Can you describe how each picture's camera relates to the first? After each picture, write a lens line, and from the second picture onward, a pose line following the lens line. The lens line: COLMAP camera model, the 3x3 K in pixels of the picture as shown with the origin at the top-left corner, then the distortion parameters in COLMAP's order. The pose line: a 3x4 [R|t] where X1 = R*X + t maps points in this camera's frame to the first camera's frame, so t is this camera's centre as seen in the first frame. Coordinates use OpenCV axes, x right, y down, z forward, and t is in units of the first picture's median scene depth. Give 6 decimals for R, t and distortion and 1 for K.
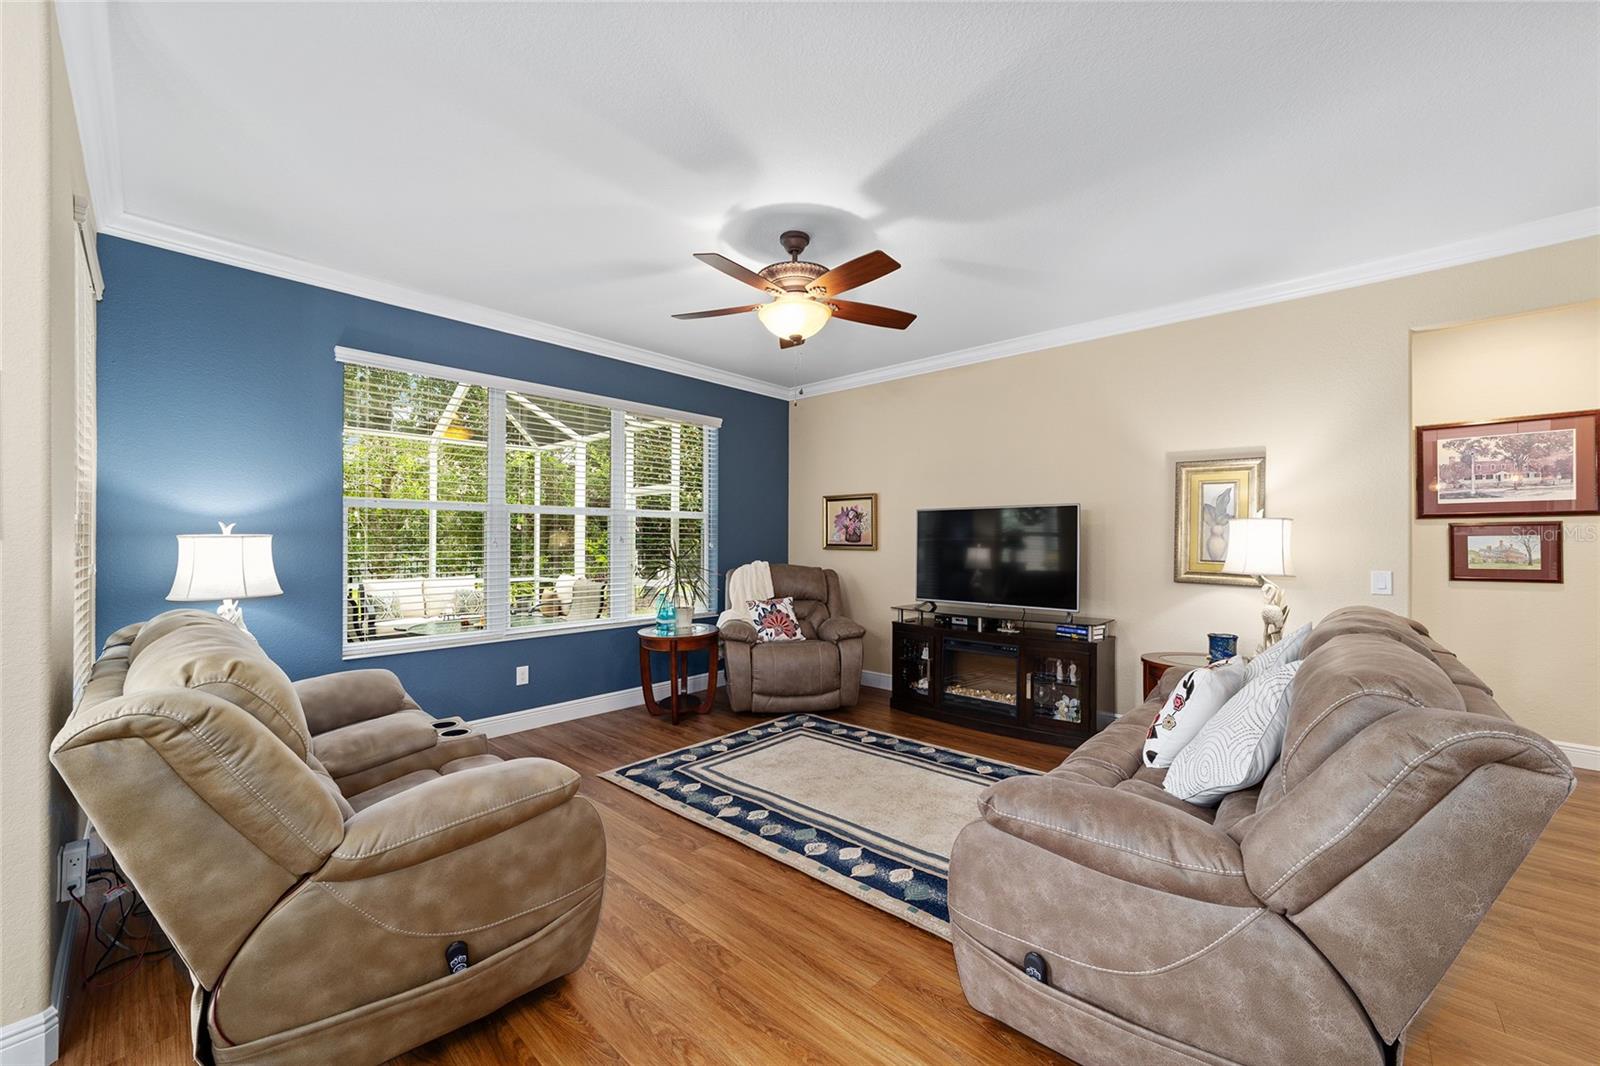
lens RADIAL K [[615.4, 0, 802.1], [0, 615.4, 537.8], [0, 0, 1]] dist [-0.014215, 0.009097]
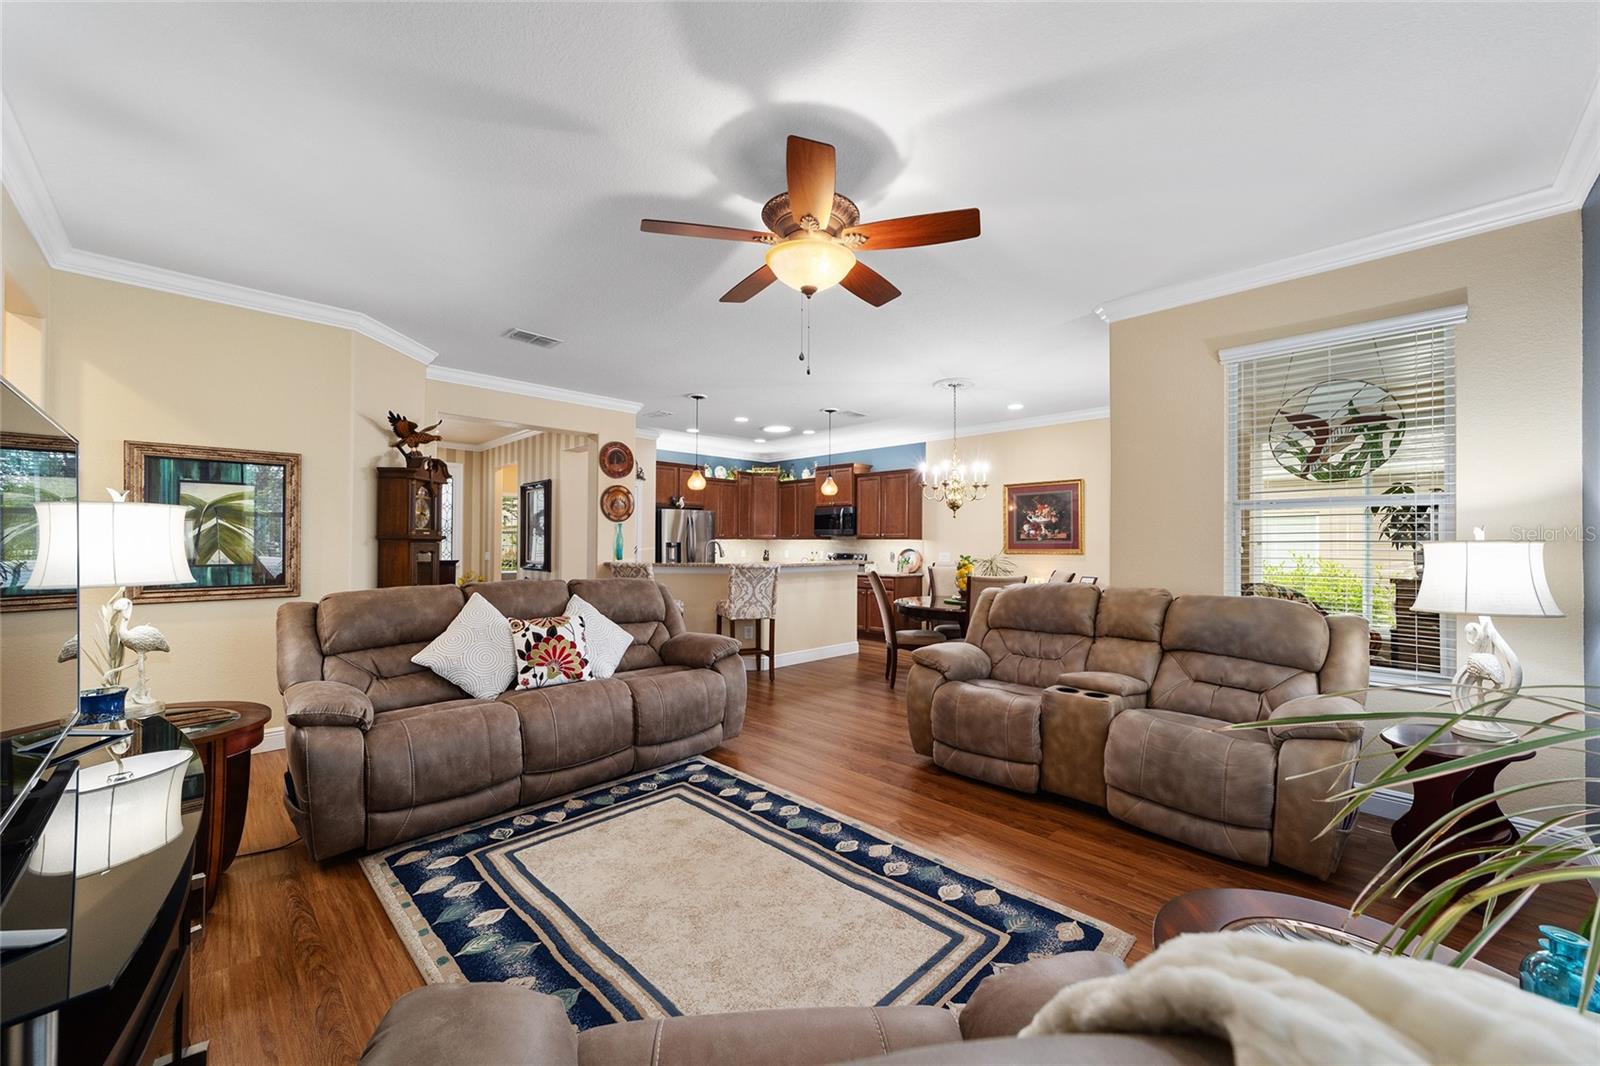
lens RADIAL K [[615.4, 0, 802.1], [0, 615.4, 537.8], [0, 0, 1]] dist [-0.014215, 0.009097]
pose [[-0.998890, -0.008129, 0.046400, -0.030826], [-0.008702, 0.999888, -0.012150, 0.007903], [-0.046296, -0.012540, -0.998849, 1.343400]]
